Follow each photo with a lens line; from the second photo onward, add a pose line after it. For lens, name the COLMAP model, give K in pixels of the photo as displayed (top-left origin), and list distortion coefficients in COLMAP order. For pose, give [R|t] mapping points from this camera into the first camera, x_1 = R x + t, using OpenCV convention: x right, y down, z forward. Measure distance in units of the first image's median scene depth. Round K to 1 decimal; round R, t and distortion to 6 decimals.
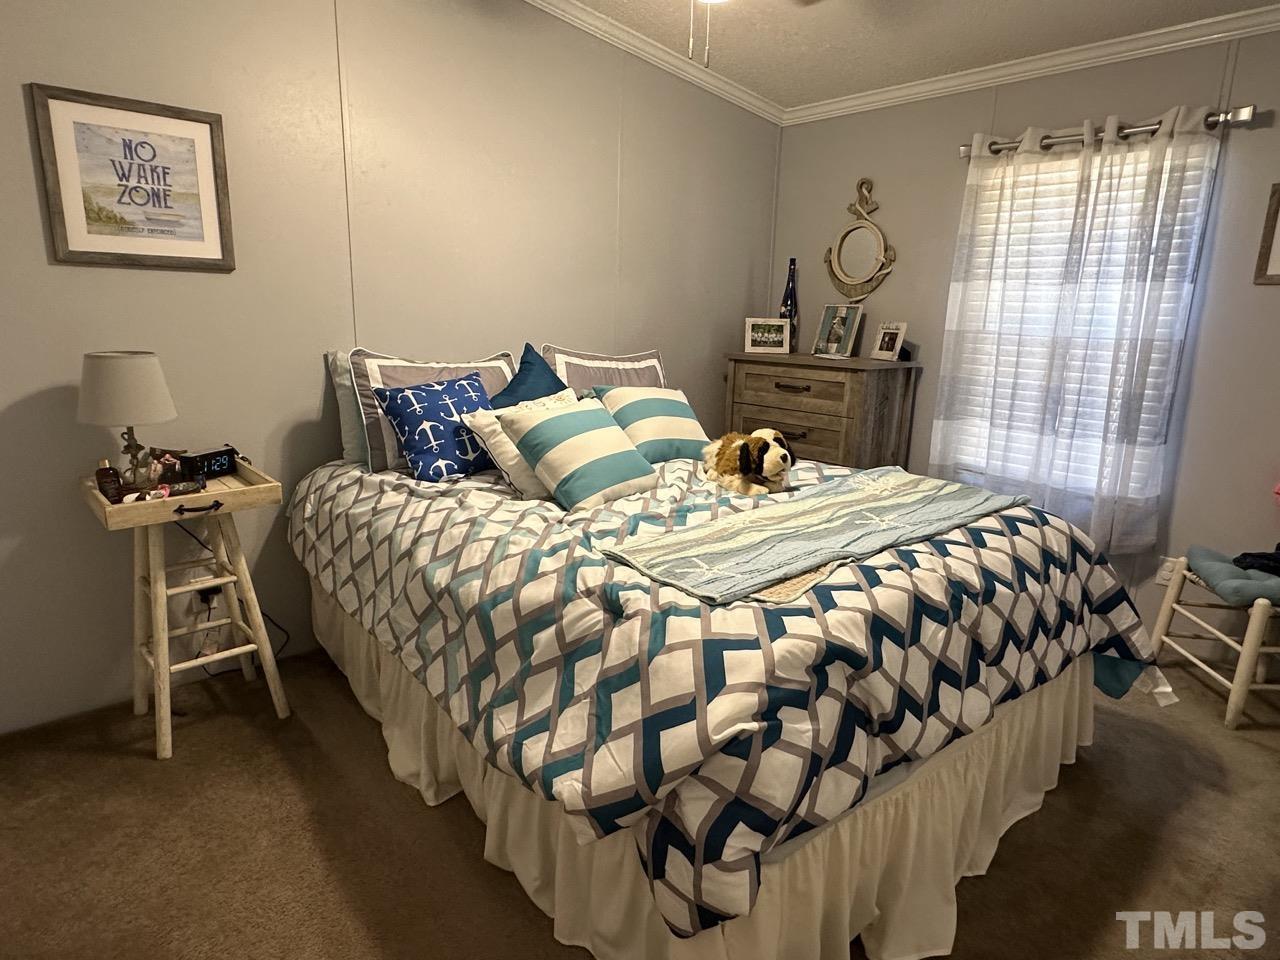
lens RADIAL K [[743.7, 0, 640.0], [0, 743.7, 480.0], [0, 0, 1]] dist [-0.000652, -0.000342]
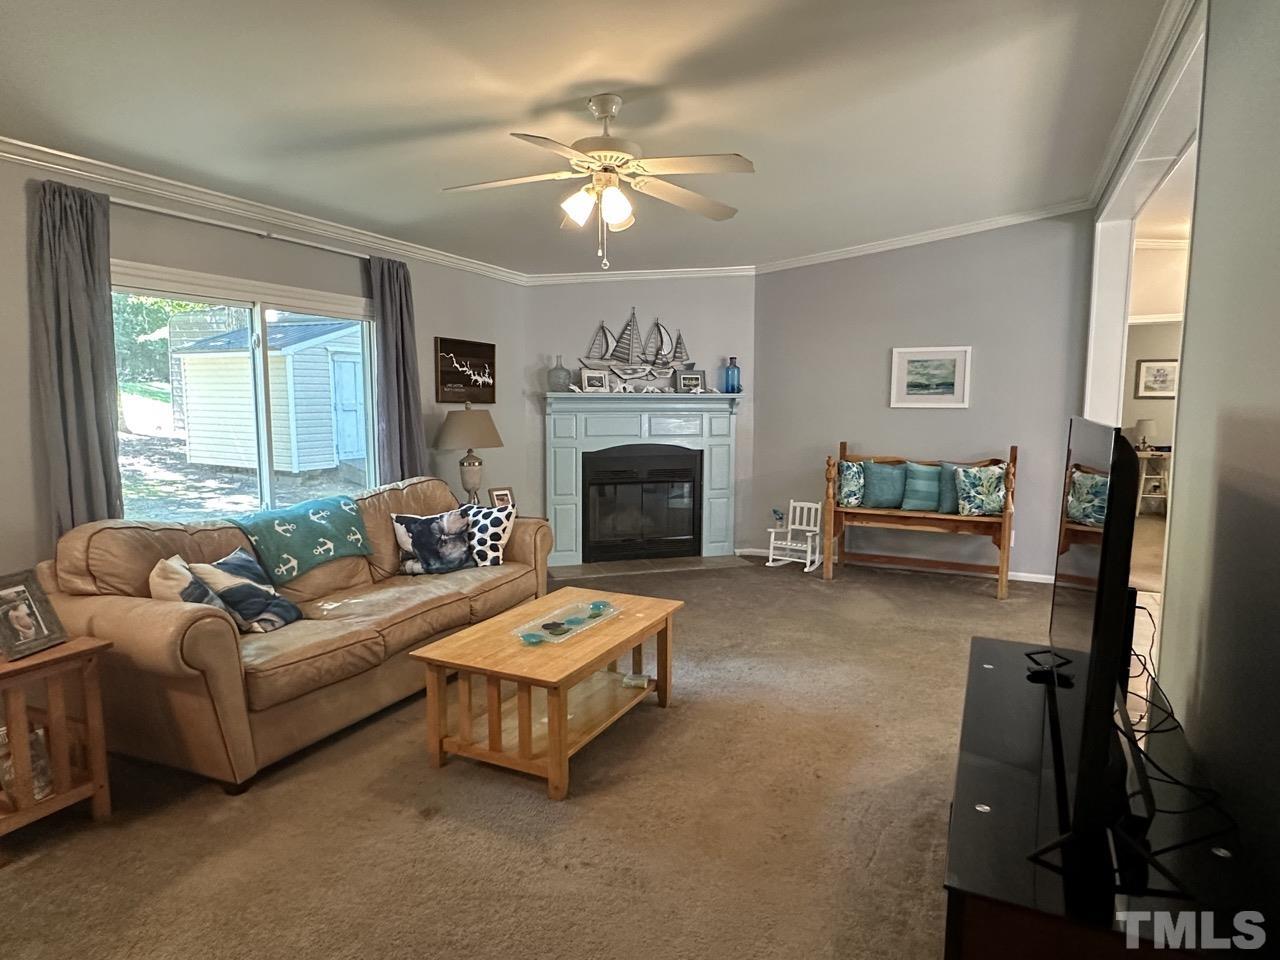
lens RADIAL K [[743.7, 0, 640.0], [0, 743.7, 480.0], [0, 0, 1]] dist [-0.000652, -0.000342]
pose [[0.365628, 0.078853, -0.927415, 2.066513], [-0.202971, 0.979179, 0.003234, 0.691760], [0.908361, 0.187056, 0.374020, -2.944686]]
